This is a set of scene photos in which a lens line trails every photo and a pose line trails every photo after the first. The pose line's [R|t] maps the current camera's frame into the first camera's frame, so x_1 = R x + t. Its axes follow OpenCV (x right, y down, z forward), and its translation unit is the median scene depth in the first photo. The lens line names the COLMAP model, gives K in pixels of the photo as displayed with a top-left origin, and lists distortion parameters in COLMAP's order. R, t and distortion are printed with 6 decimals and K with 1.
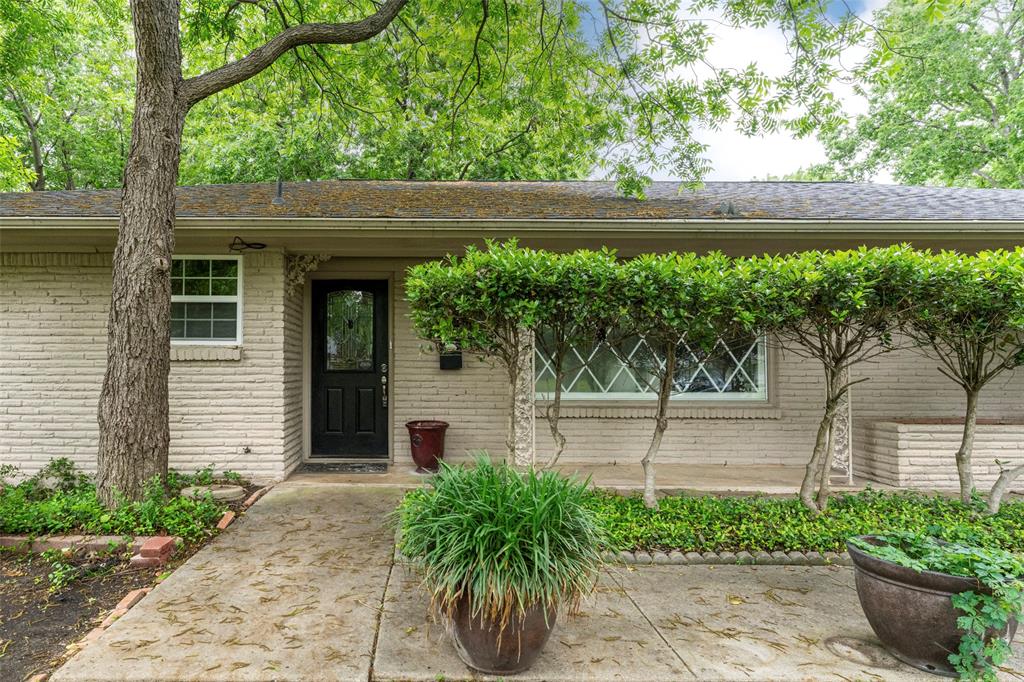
lens RADIAL K [[621.8, 0, 514.1], [0, 621.8, 358.8], [0, 0, 1]] dist [0.003664, 0.001180]
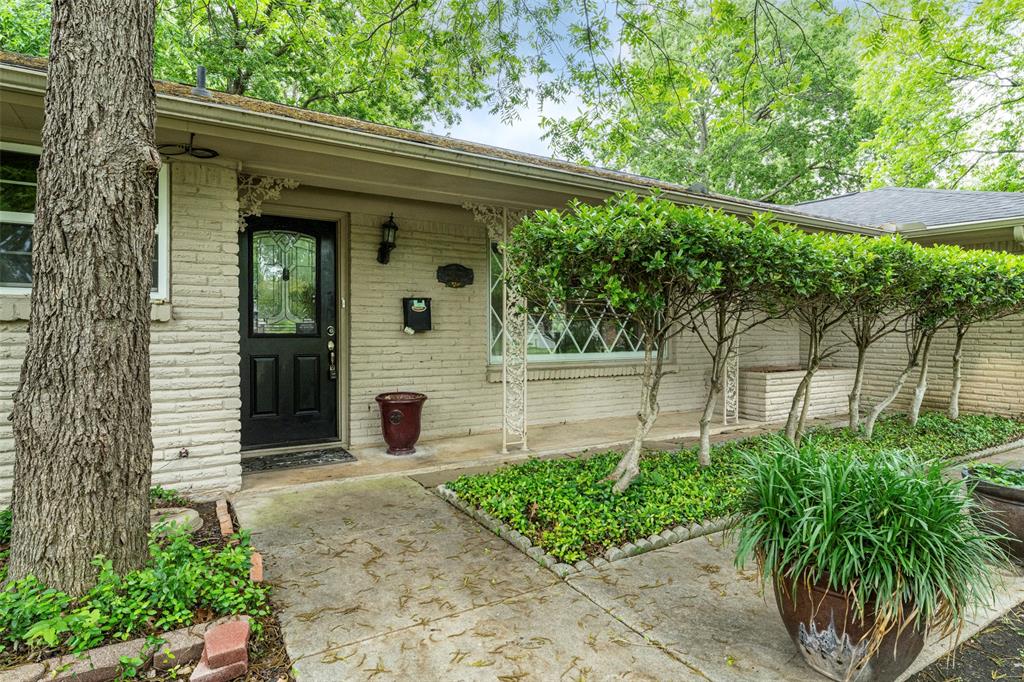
lens RADIAL K [[549.9, 0, 508.1], [0, 549.9, 335.4], [0, 0, 1]] dist [0.001048, -0.000102]
pose [[0.857285, -0.008127, 0.514778, -0.428695], [-0.009774, 0.999438, 0.032056, -0.005130], [-0.514750, -0.032512, 0.856724, 0.300619]]
